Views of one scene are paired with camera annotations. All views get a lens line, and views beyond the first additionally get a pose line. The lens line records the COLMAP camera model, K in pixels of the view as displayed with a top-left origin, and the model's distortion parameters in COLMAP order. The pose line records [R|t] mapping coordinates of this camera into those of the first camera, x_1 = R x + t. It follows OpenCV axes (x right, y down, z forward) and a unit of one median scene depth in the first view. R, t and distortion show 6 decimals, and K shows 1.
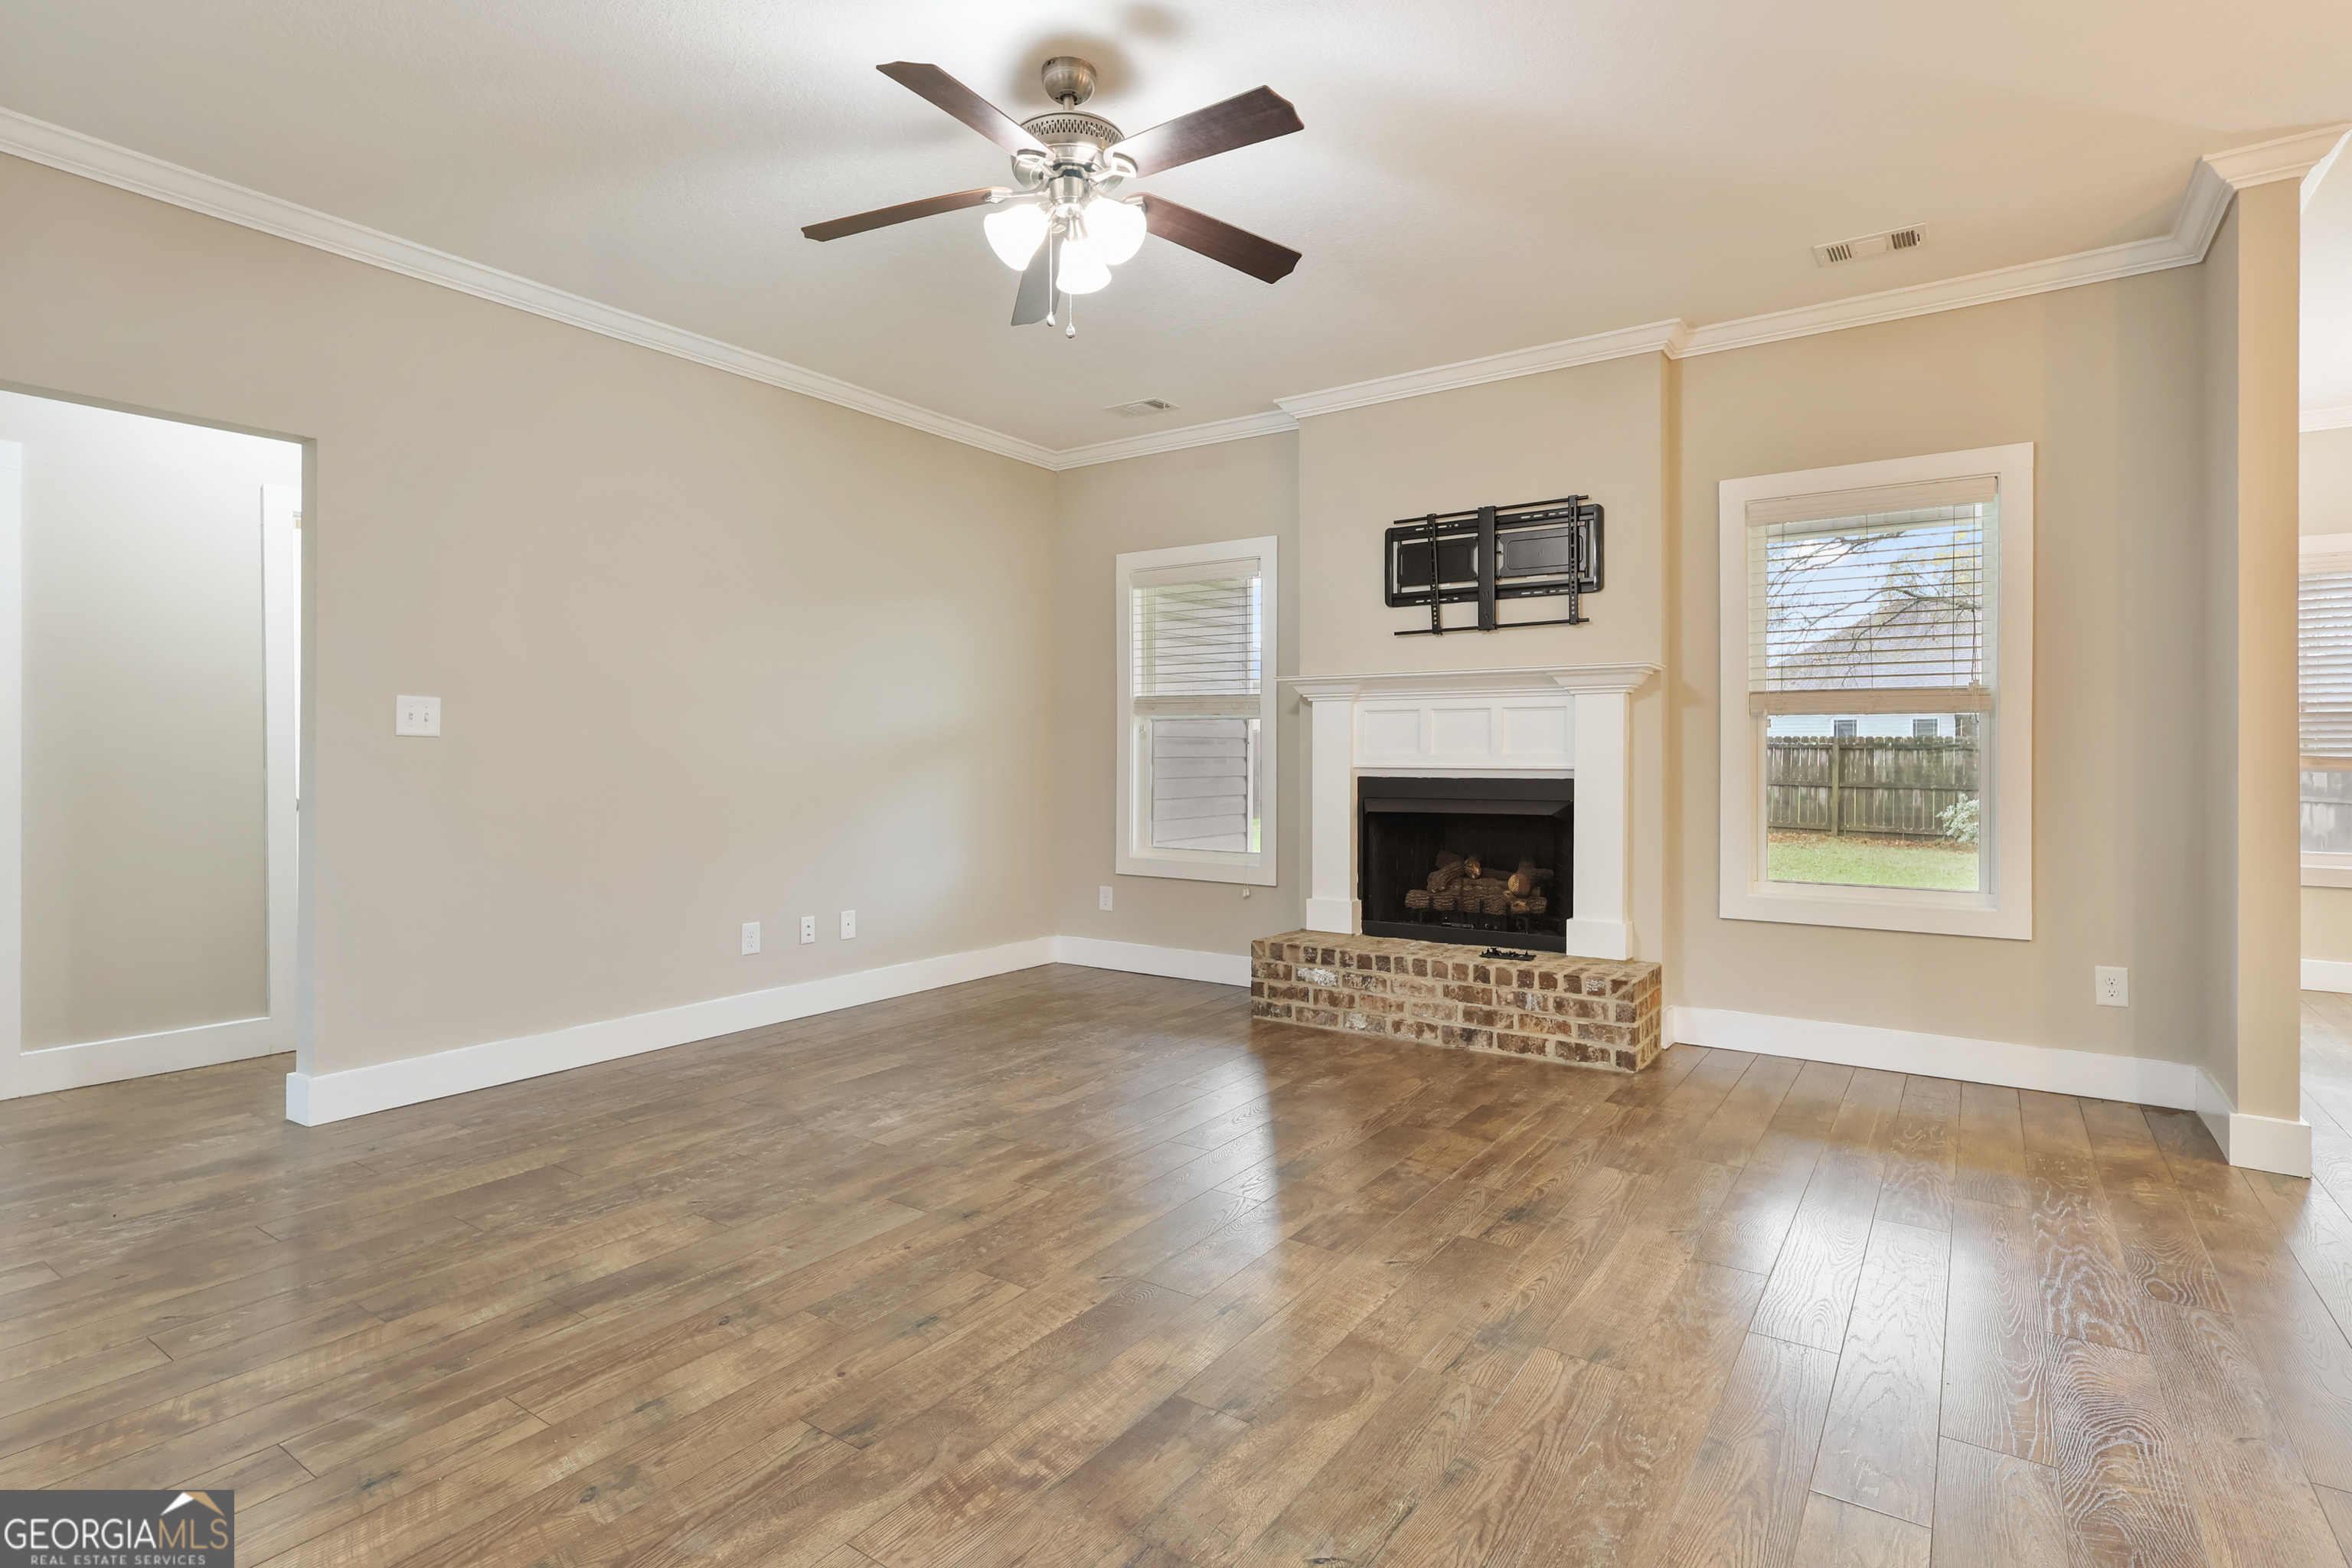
lens RADIAL K [[1170.4, 0, 1166.1], [0, 1170.4, 761.4], [0, 0, 1]] dist [0.002111, 0.000883]
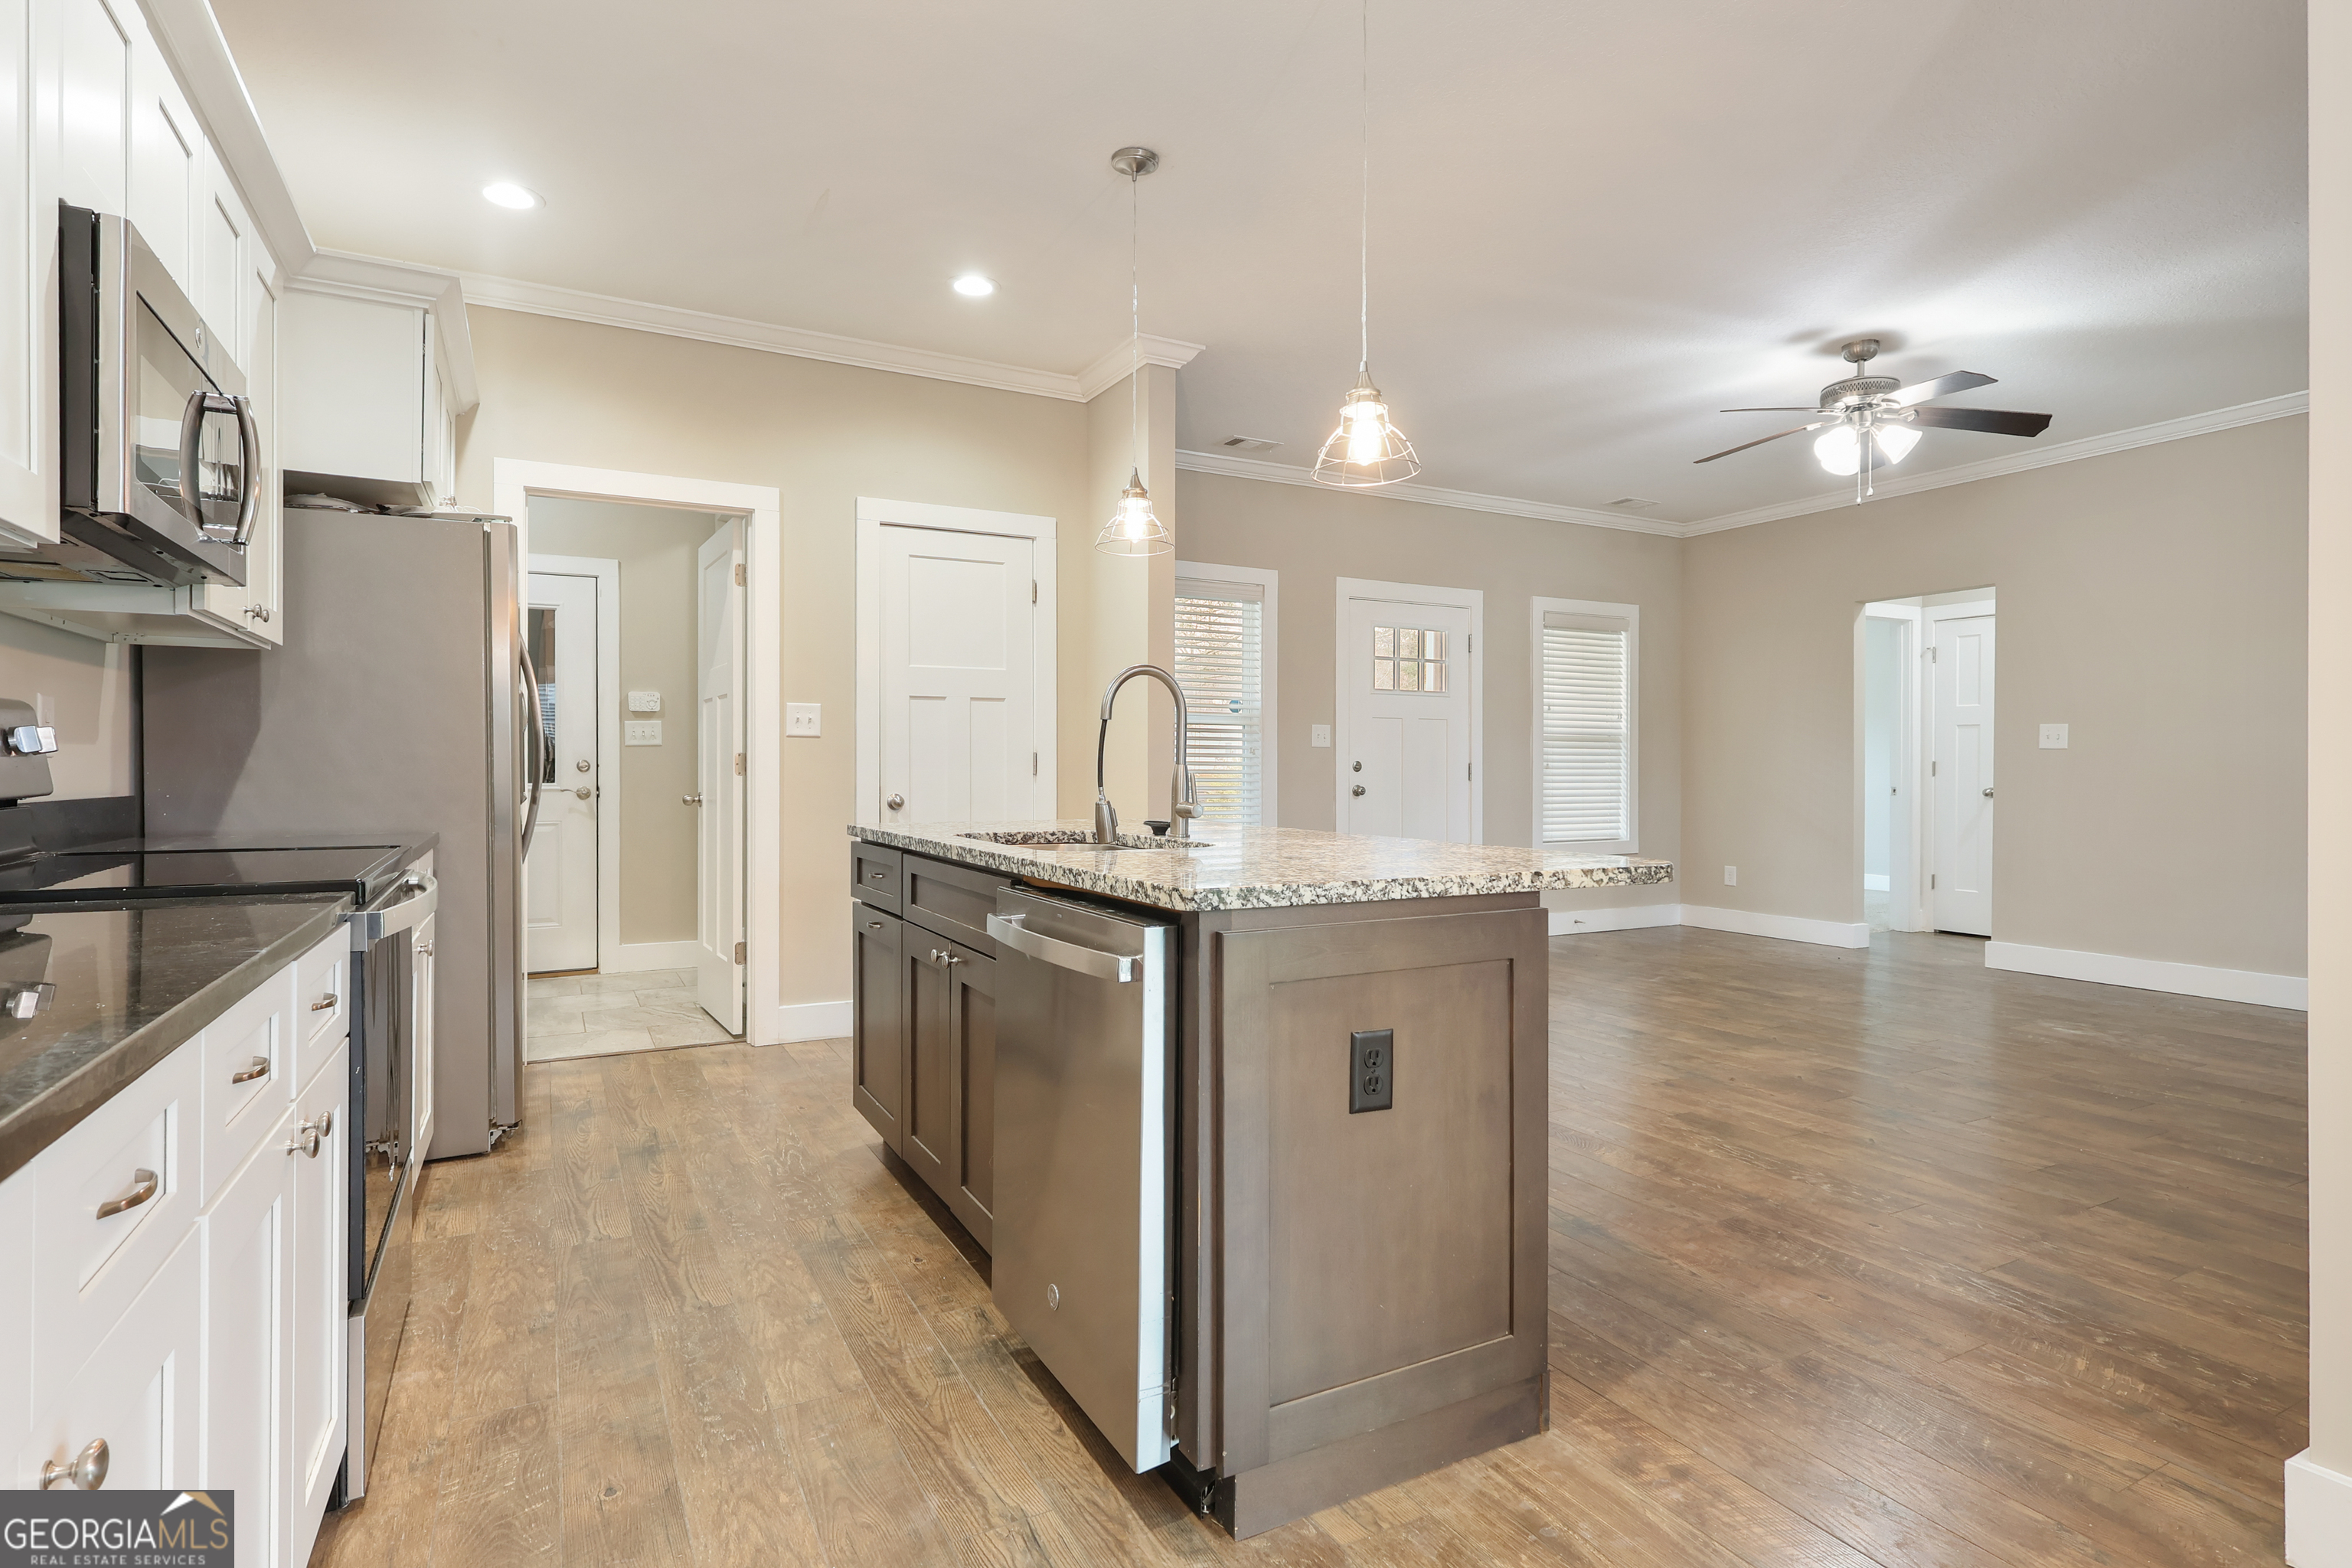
lens RADIAL K [[1175.9, 0, 1162.7], [0, 1175.9, 777.1], [0, 0, 1]] dist [-0.001105, -0.000060]
pose [[-0.455952, 0.005680, -0.889986, 1.108086], [-0.005331, 0.999944, 0.009113, 0.007419], [0.889988, 0.008900, -0.455896, 0.532341]]
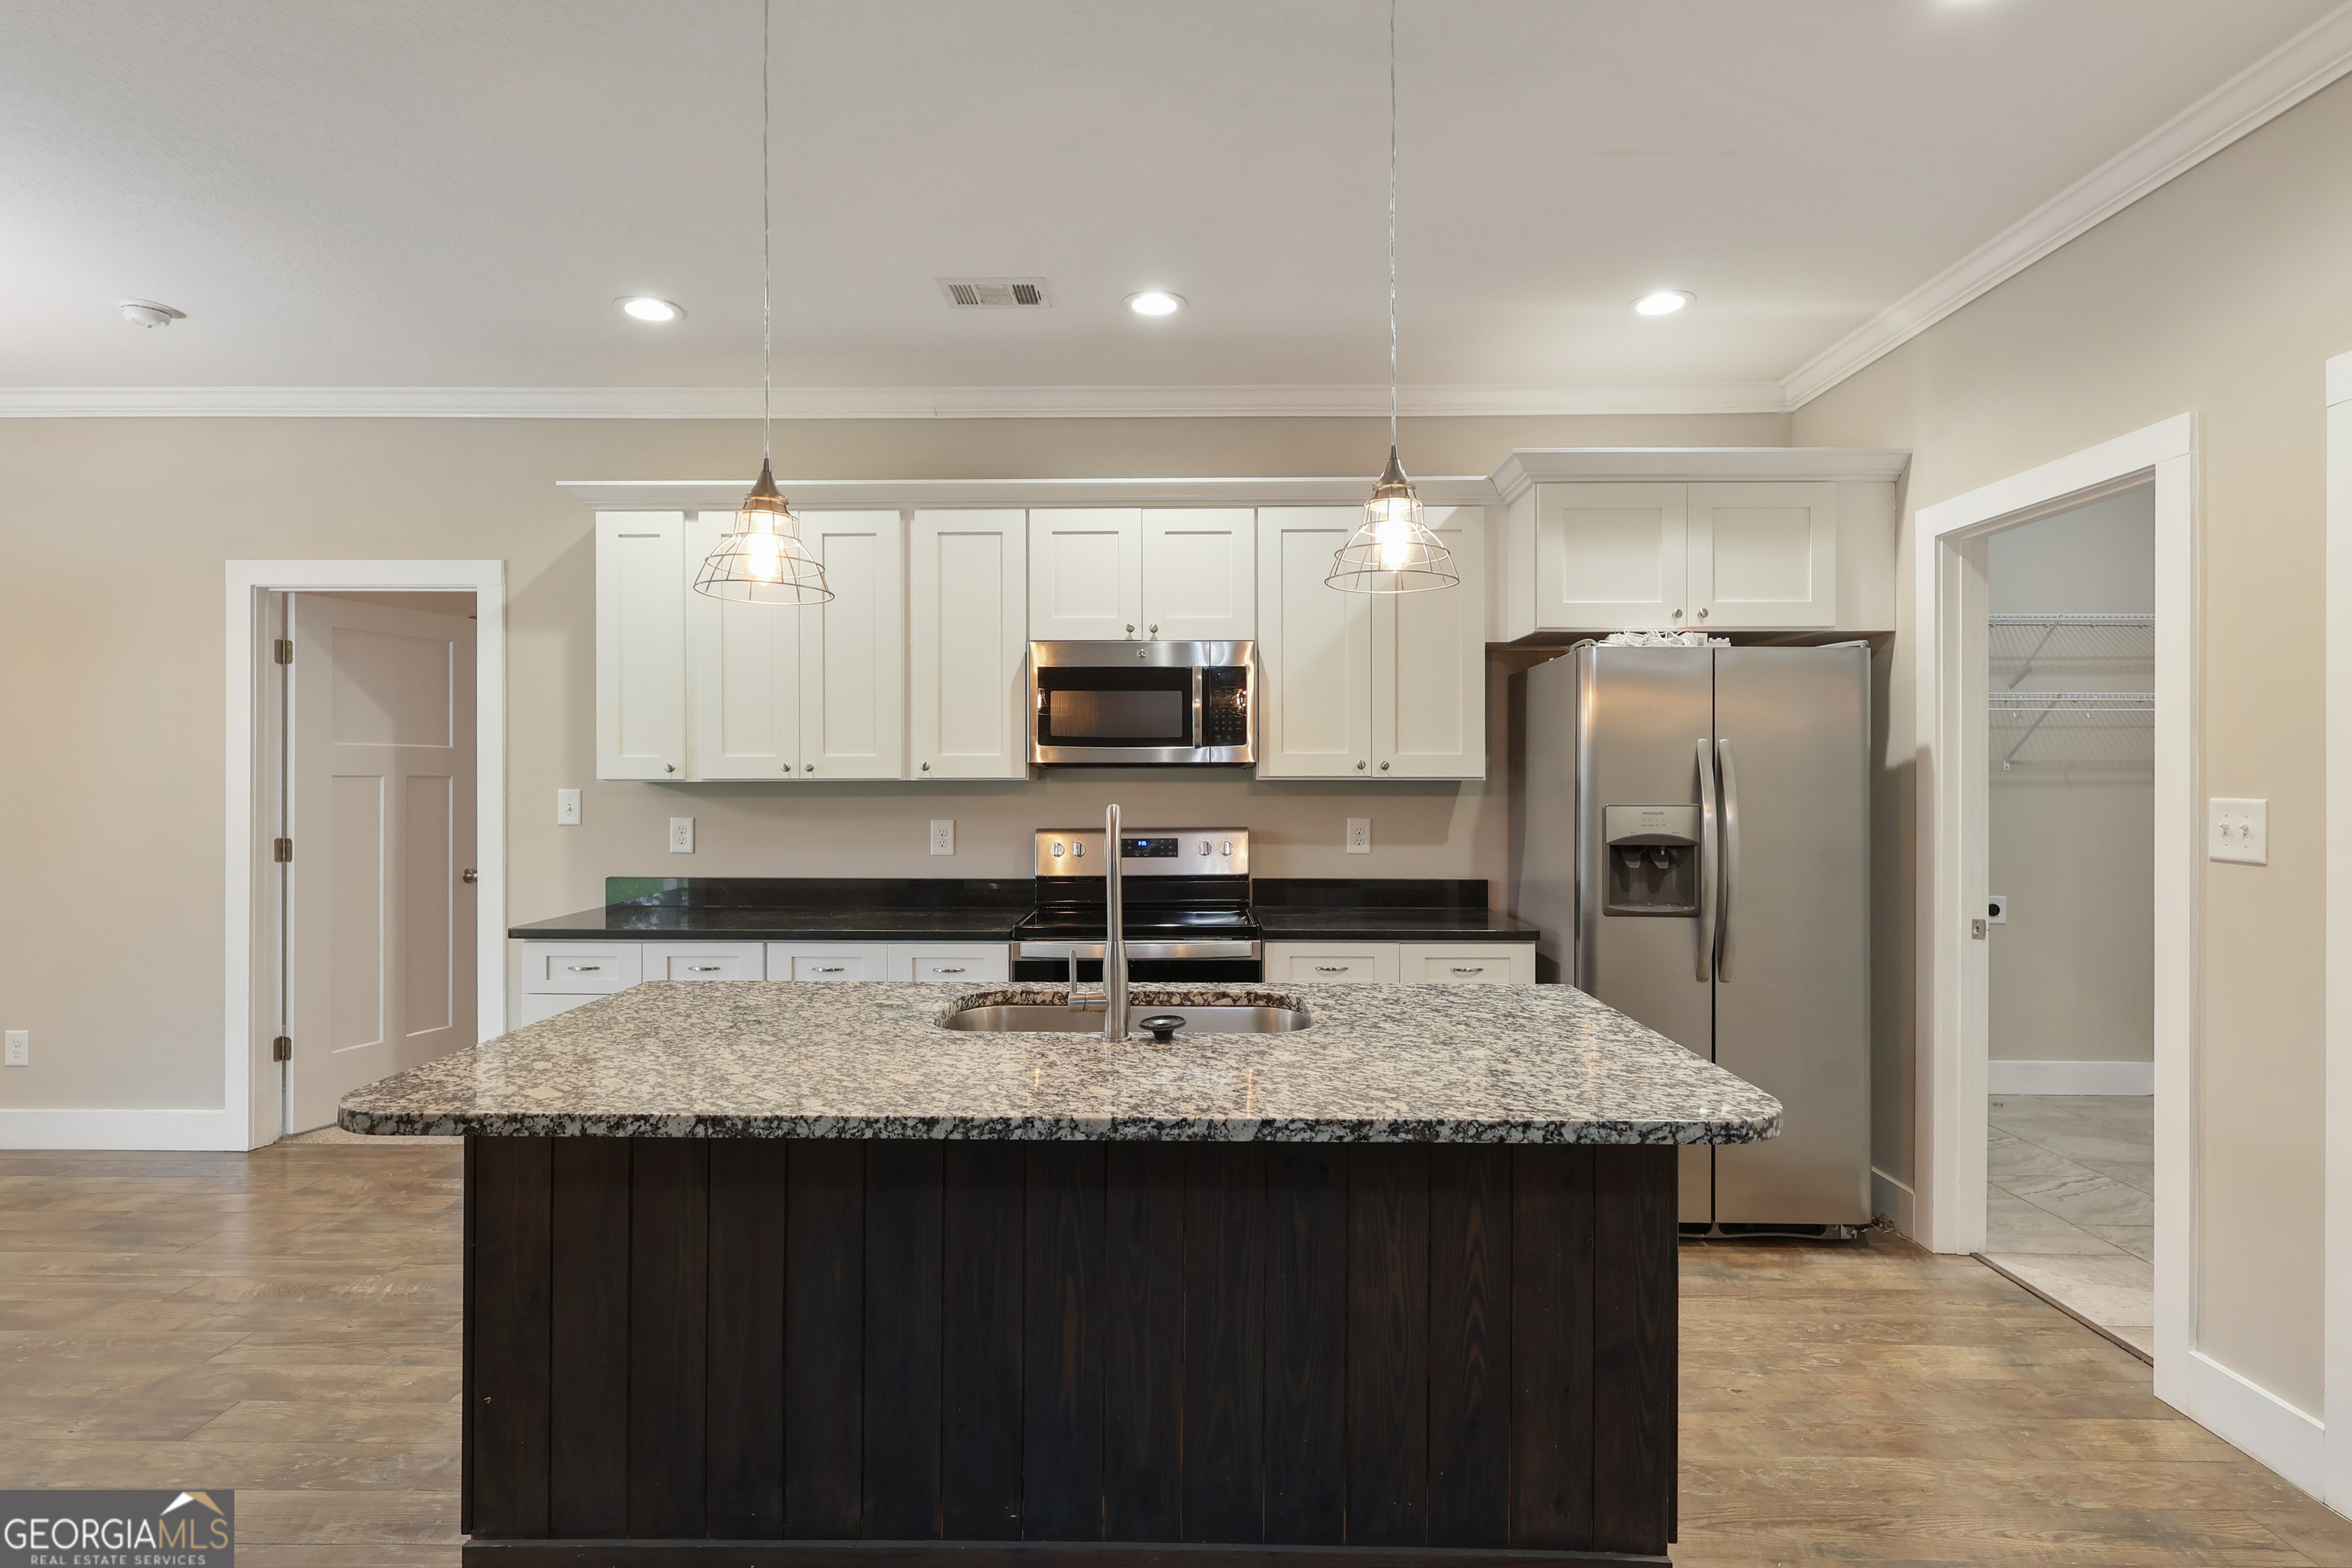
lens RADIAL K [[1184.0, 0, 1177.3], [0, 1184.0, 775.1], [0, 0, 1]] dist [0.003353, 0.000613]
pose [[-0.563612, 0.001200, 0.826039, 0.197850], [0.000345, 0.999999, -0.001217, -0.053745], [-0.826040, -0.000401, -0.563612, 0.495222]]
